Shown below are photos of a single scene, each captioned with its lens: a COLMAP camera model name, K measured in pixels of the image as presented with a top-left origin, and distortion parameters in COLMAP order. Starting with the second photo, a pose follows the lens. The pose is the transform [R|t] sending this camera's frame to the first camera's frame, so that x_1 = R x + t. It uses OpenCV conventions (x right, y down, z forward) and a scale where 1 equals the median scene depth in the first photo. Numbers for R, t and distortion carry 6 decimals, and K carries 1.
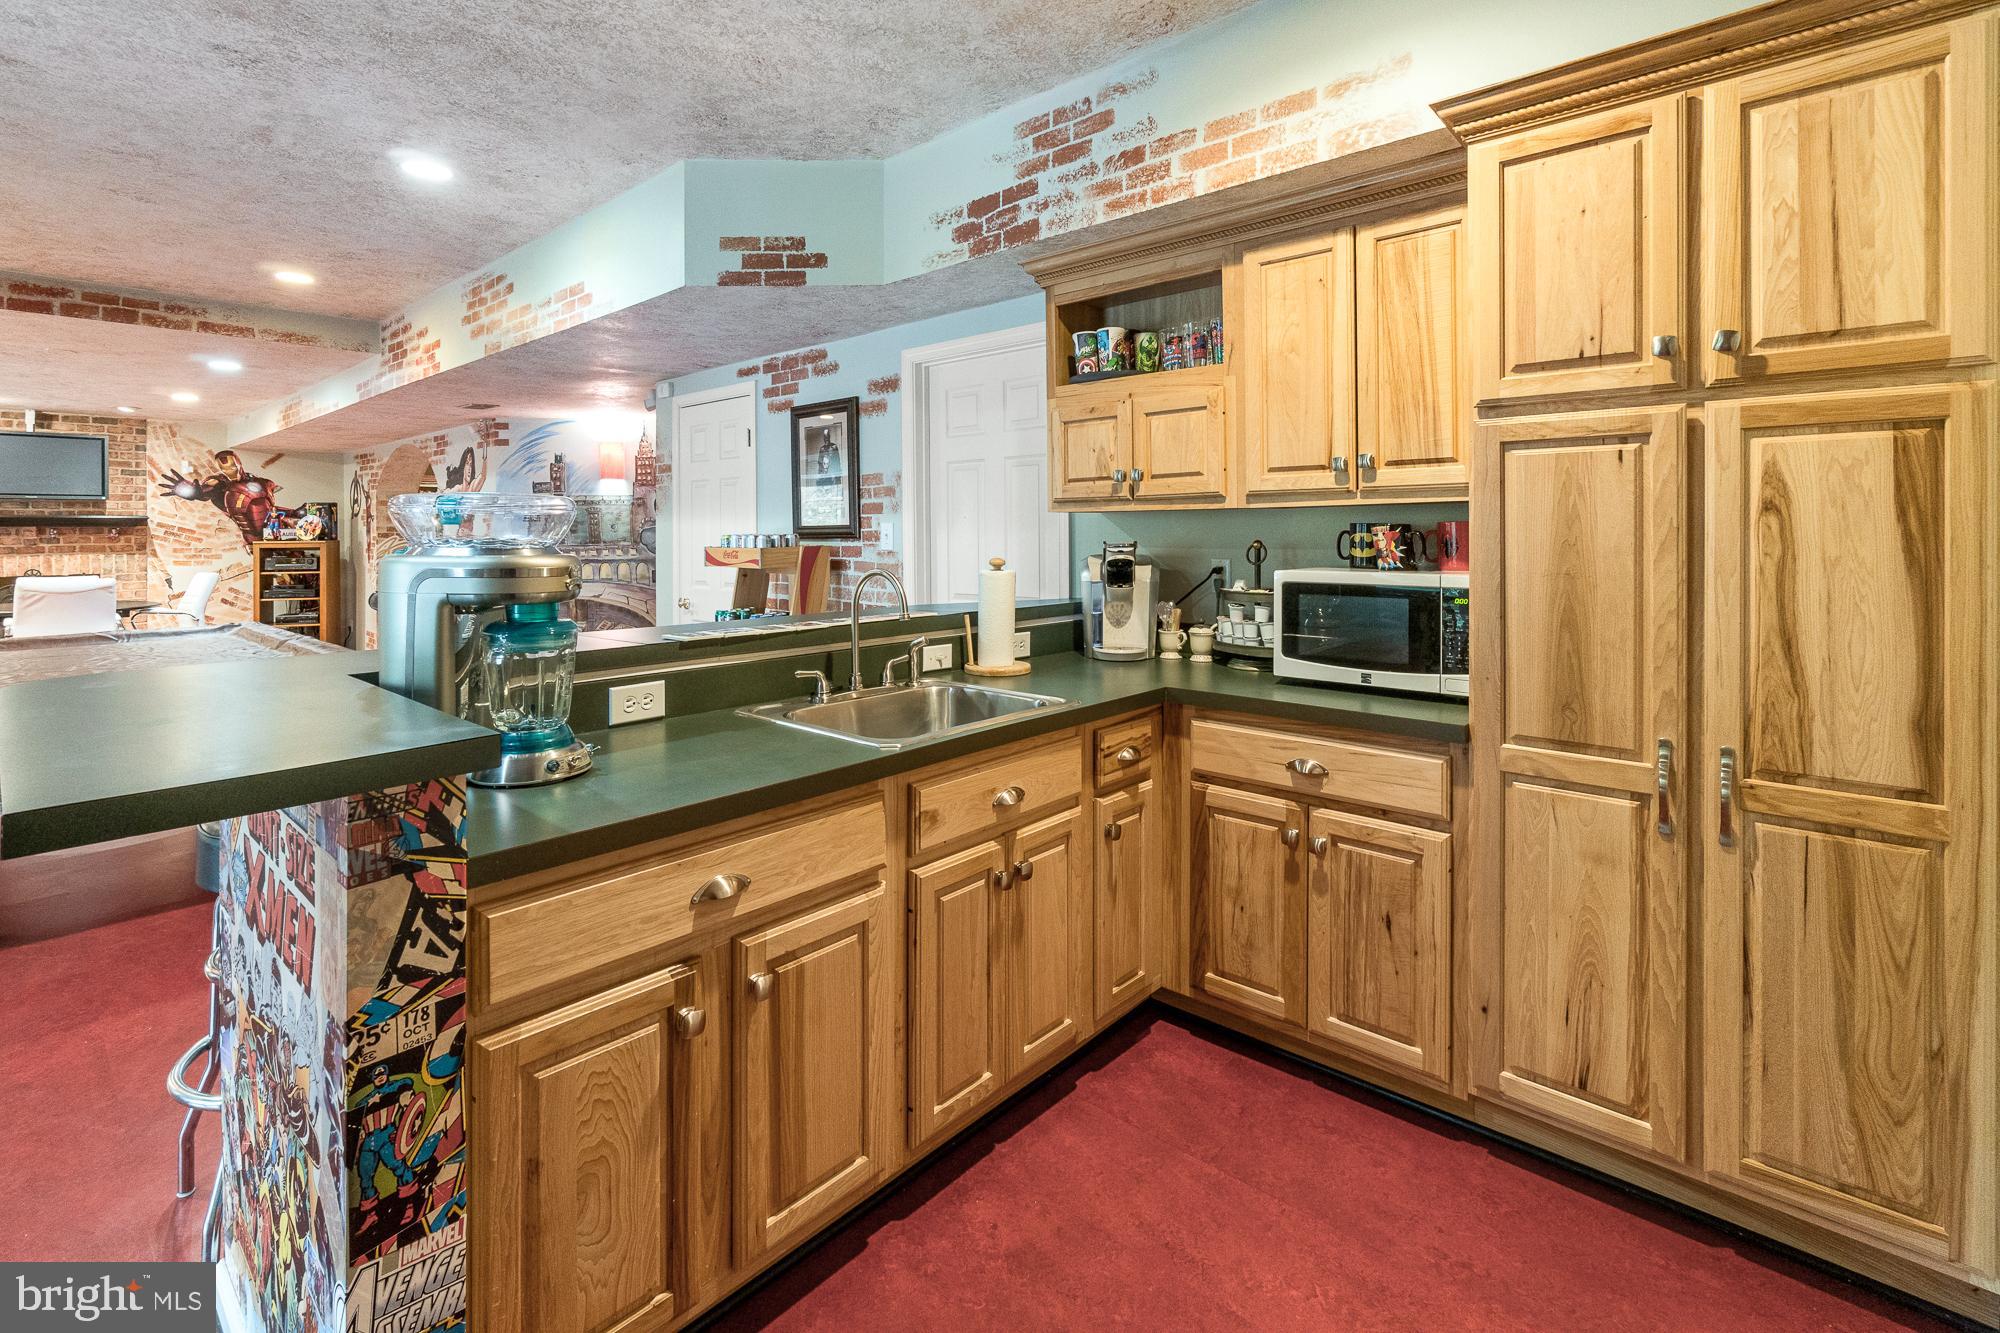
lens RADIAL K [[890.5, 0, 980.3], [0, 890.5, 532.2], [0, 0, 1]] dist [-0.004934, 0.001848]
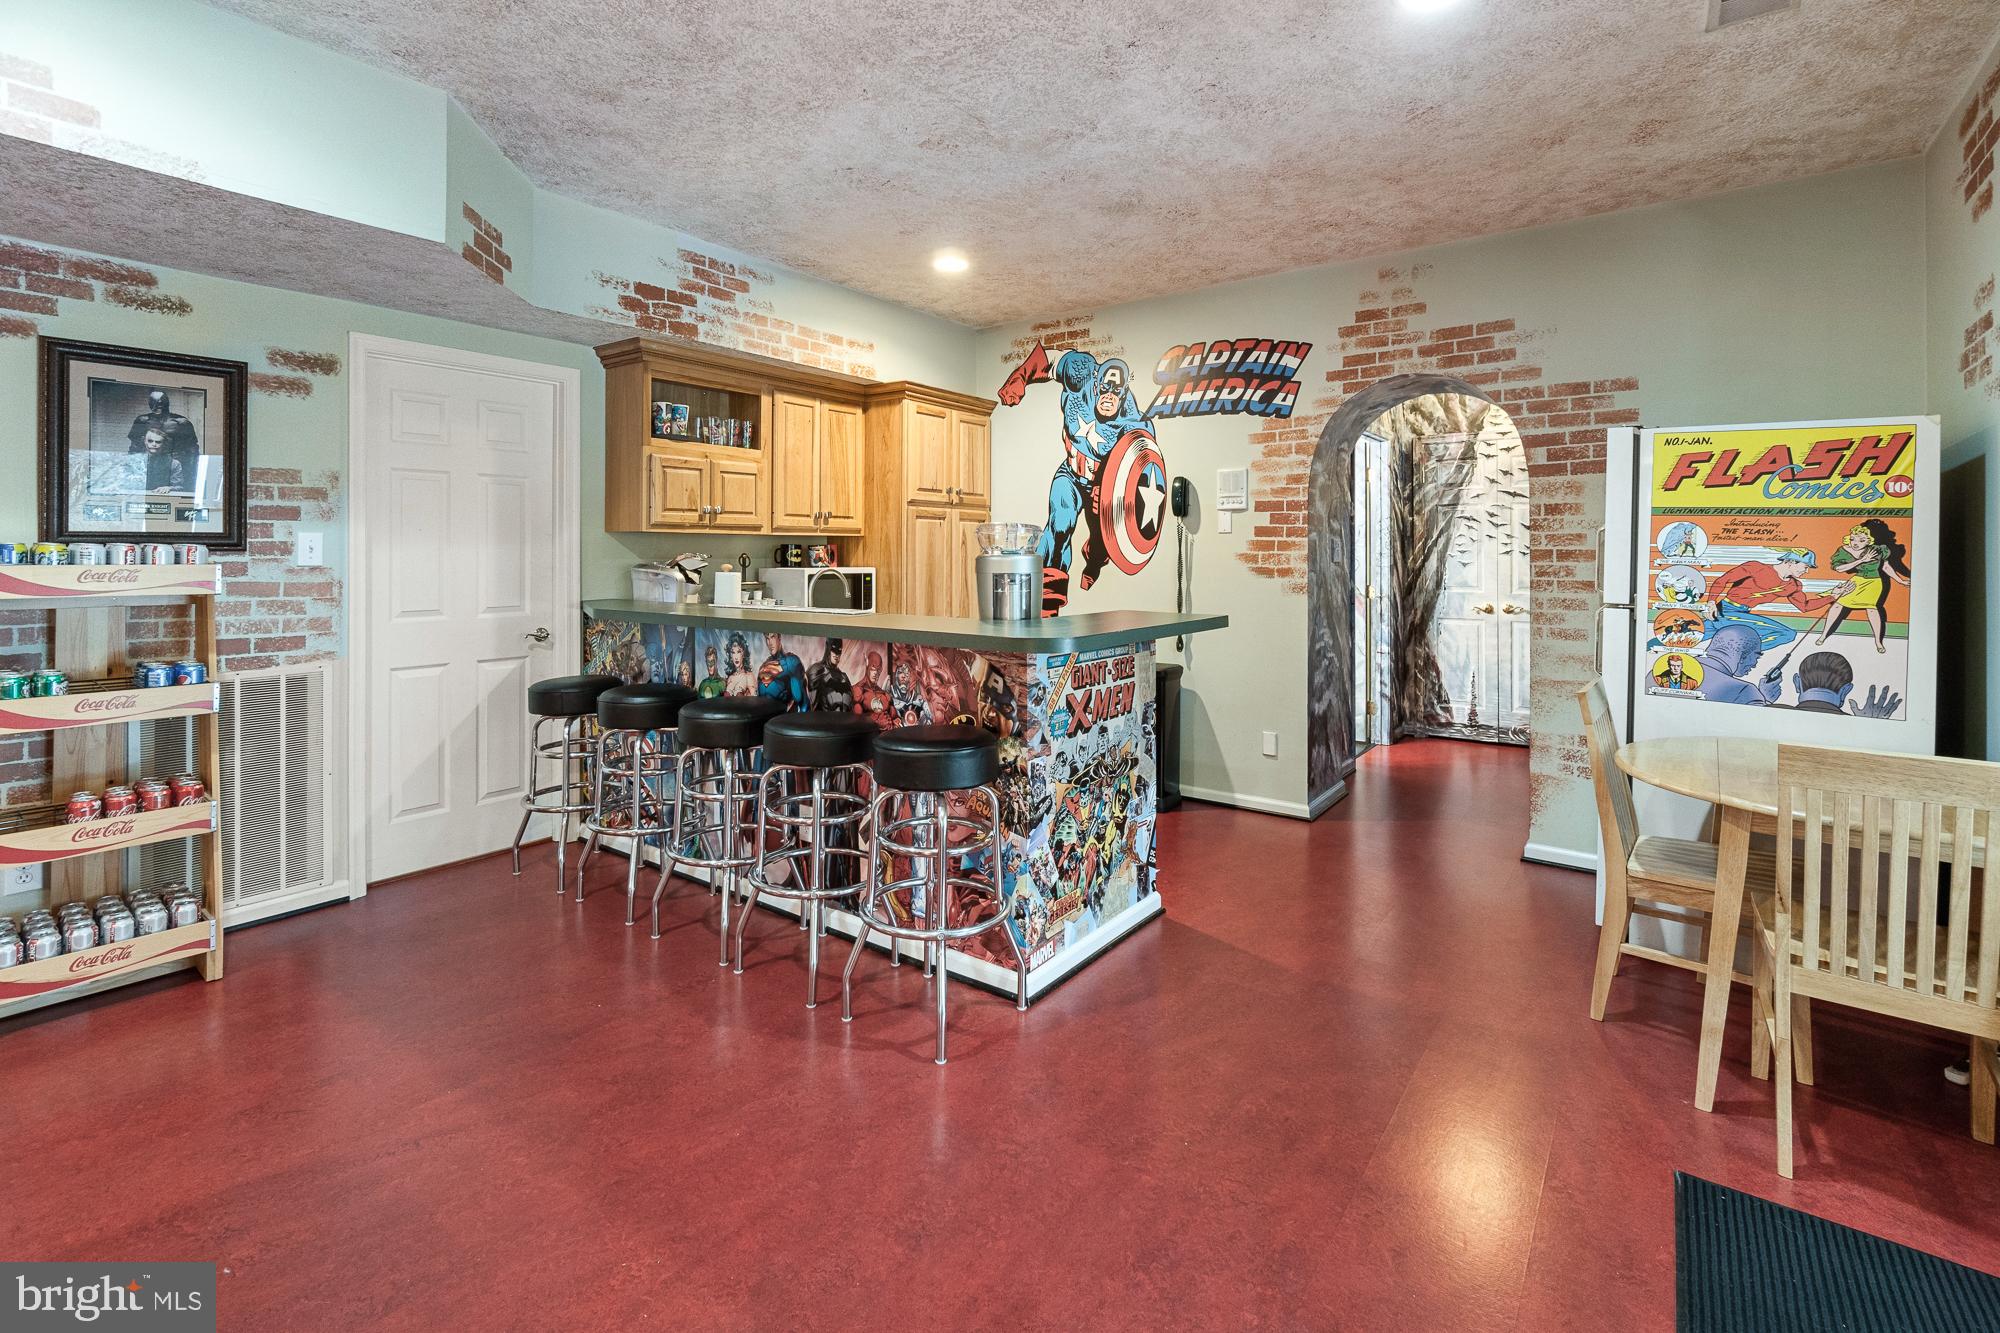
lens RADIAL K [[890.5, 0, 981.3], [0, 890.5, 567.8], [0, 0, 1]] dist [-0.004934, 0.001848]
pose [[-0.062573, -0.012041, 0.997968, -1.374993], [-0.002986, 0.999925, 0.011877, 0.015029], [-0.998036, -0.002237, -0.062605, 0.632961]]
